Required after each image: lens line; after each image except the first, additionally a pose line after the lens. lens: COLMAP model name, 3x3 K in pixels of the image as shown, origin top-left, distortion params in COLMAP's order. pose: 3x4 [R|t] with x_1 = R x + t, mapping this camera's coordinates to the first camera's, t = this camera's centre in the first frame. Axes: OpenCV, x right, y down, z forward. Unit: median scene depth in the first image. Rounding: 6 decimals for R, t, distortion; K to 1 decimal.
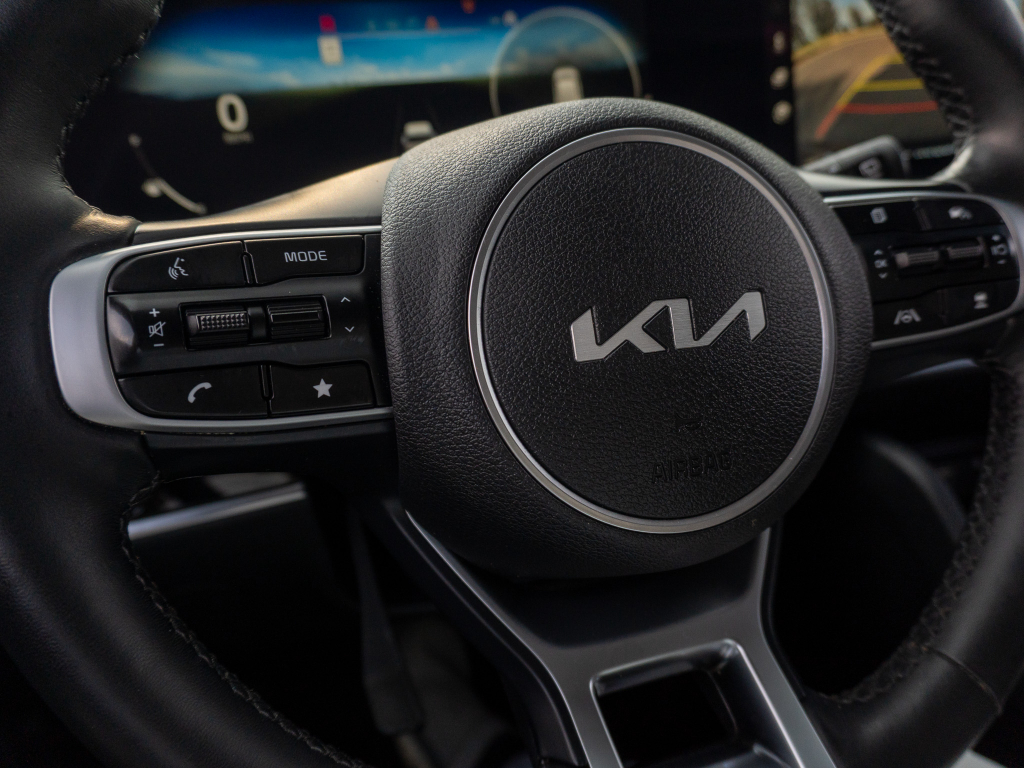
lens RADIAL K [[766.2, 0, 506.0], [0, 766.2, 391.0], [0, 0, 1]] dist [-0.018308, 0.003261]
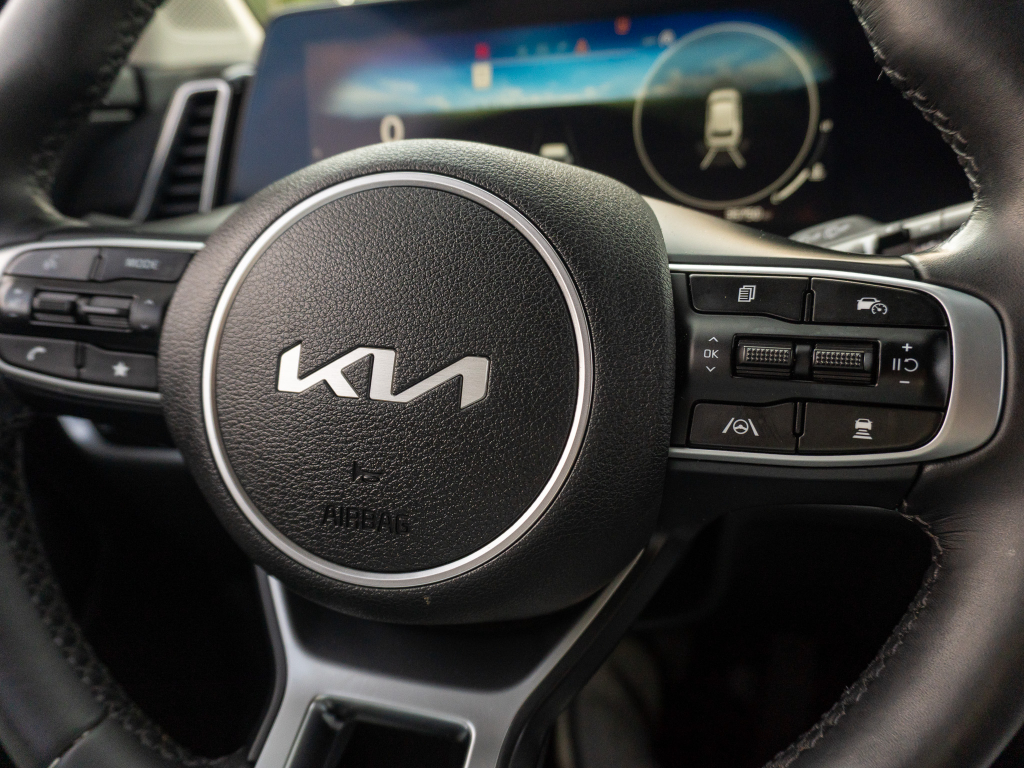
lens RADIAL K [[720.6, 0, 498.7], [0, 720.6, 413.2], [0, 0, 1]] dist [-0.020633, 0.001580]
pose [[0.830711, 0.221517, -0.510734, 0.692572], [-0.200951, 0.974888, 0.095984, -0.131930], [0.519170, 0.022897, 0.854364, 0.243714]]
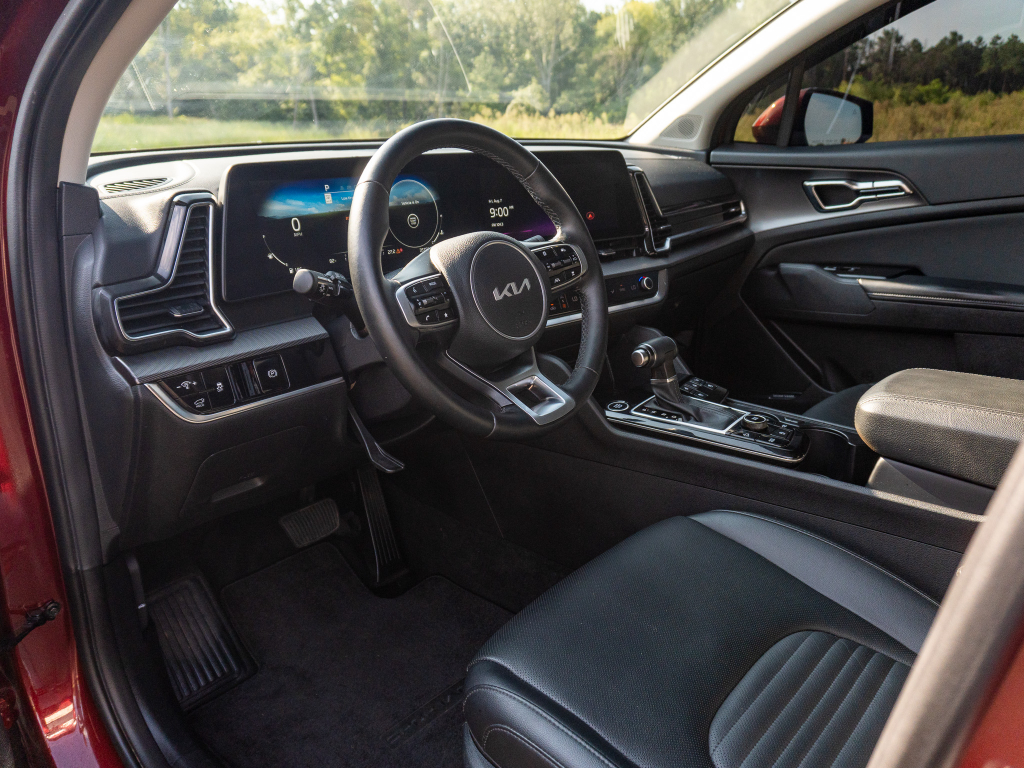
lens RADIAL K [[772.5, 0, 513.2], [0, 772.5, 386.2], [0, 0, 1]] dist [-0.006501, 0.003866]
pose [[0.875434, -0.150541, 0.459296, -1.427247], [0.165548, 0.986172, 0.007691, 0.320418], [-0.454103, 0.069303, 0.888250, -2.130399]]
